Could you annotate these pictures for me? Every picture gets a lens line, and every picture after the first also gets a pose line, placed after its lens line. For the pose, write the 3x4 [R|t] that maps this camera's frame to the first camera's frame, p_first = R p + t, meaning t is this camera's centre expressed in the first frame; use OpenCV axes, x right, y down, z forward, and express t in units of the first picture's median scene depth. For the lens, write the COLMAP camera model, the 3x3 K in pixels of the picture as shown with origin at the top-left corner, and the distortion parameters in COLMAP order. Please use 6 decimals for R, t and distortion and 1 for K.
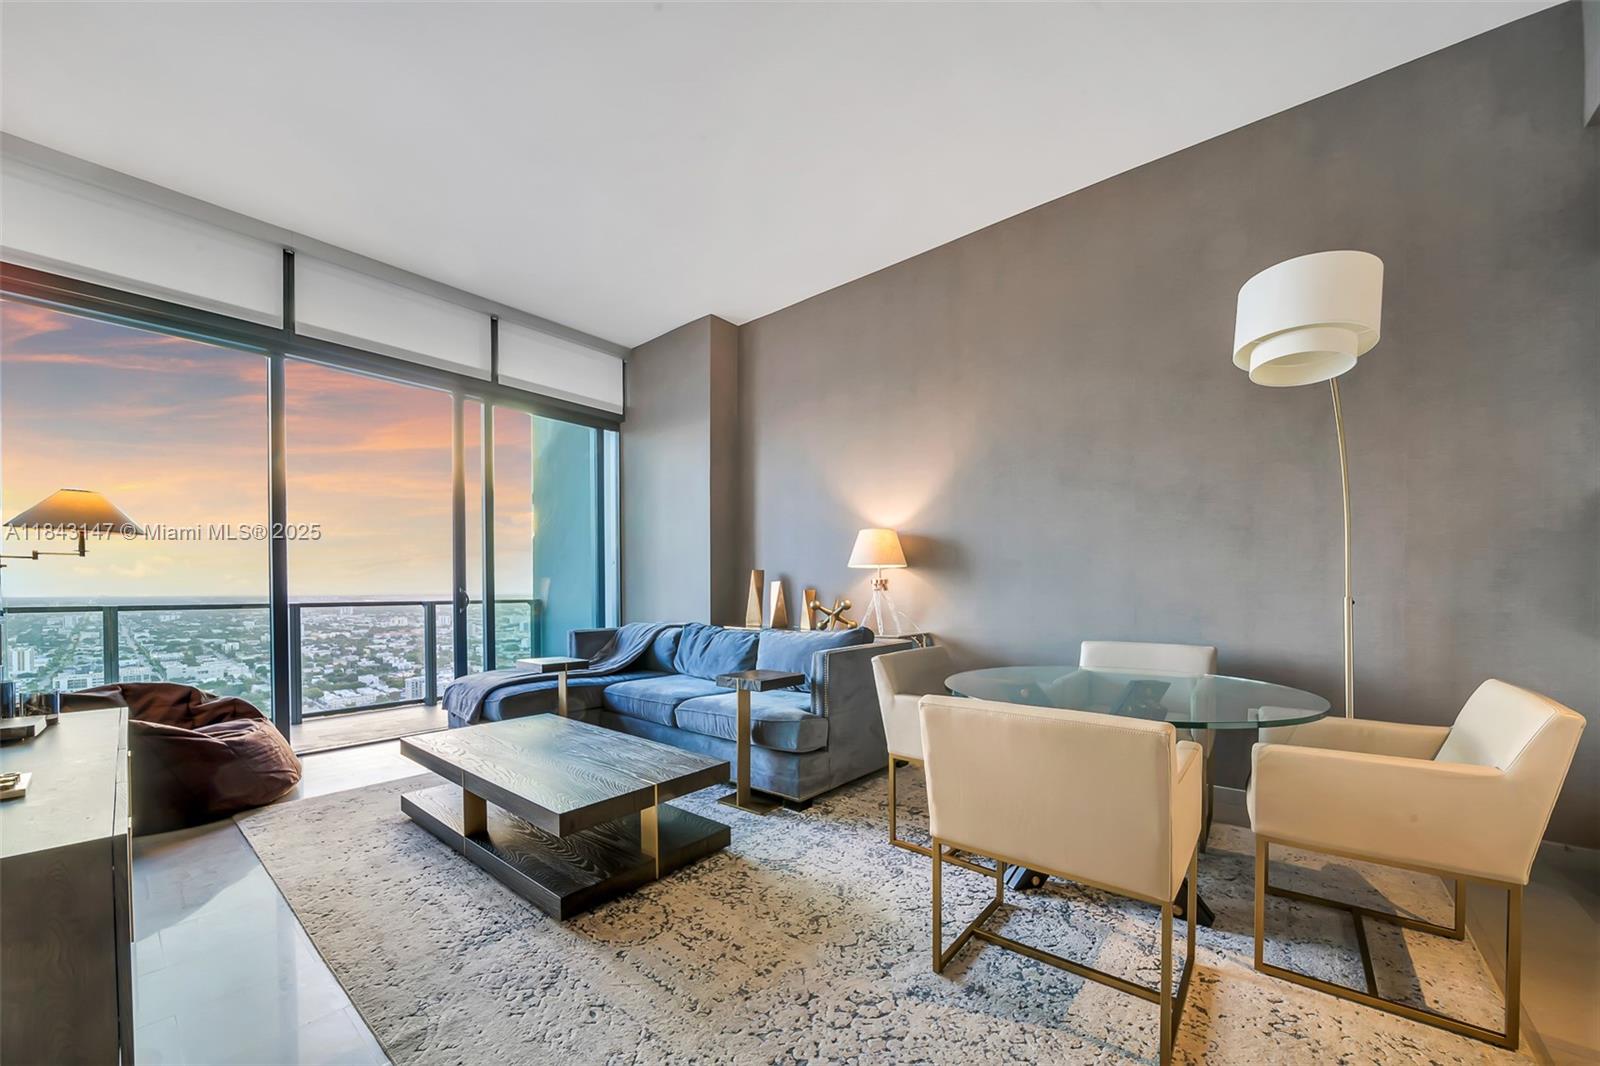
lens RADIAL K [[584.1, 0, 831.4], [0, 584.1, 596.0], [0, 0, 1]] dist [-0.006639, -0.000312]
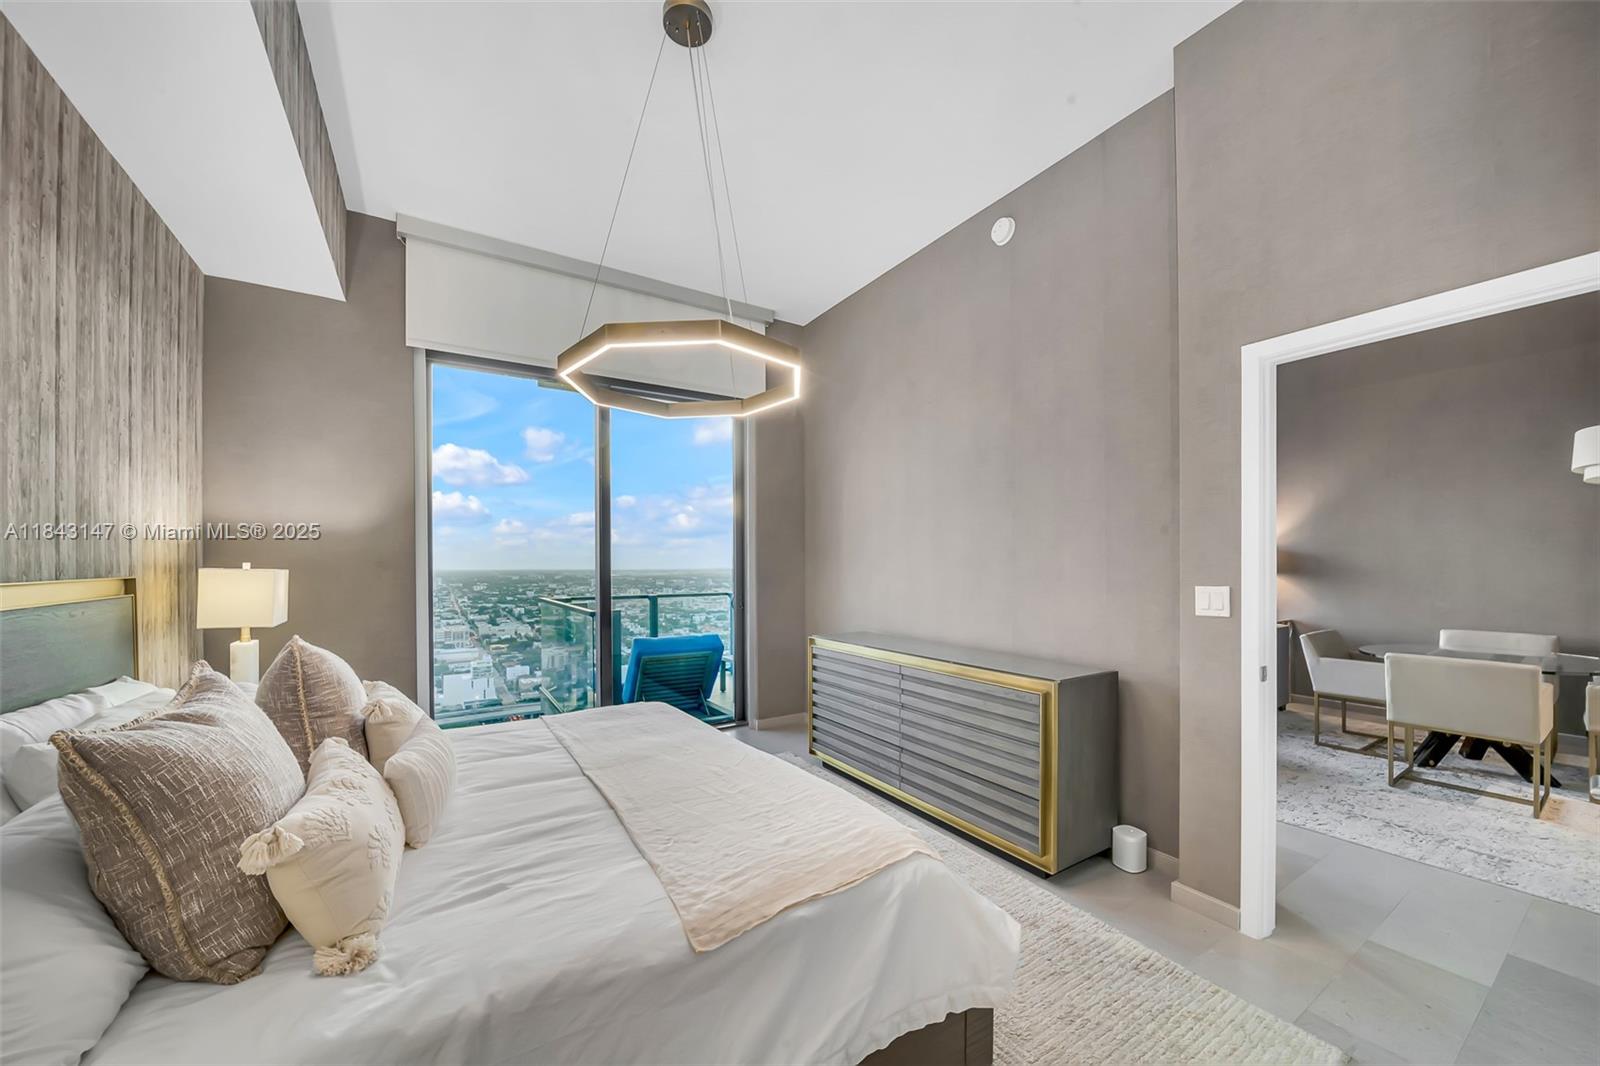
lens RADIAL K [[584.1, 0, 847.5], [0, 584.1, 573.3], [0, 0, 1]] dist [-0.006639, -0.000312]
pose [[0.958456, 0.004131, -0.285211, -0.411666], [-0.003391, 0.999989, 0.003089, -0.044451], [0.285221, -0.001993, 0.958460, -0.581390]]
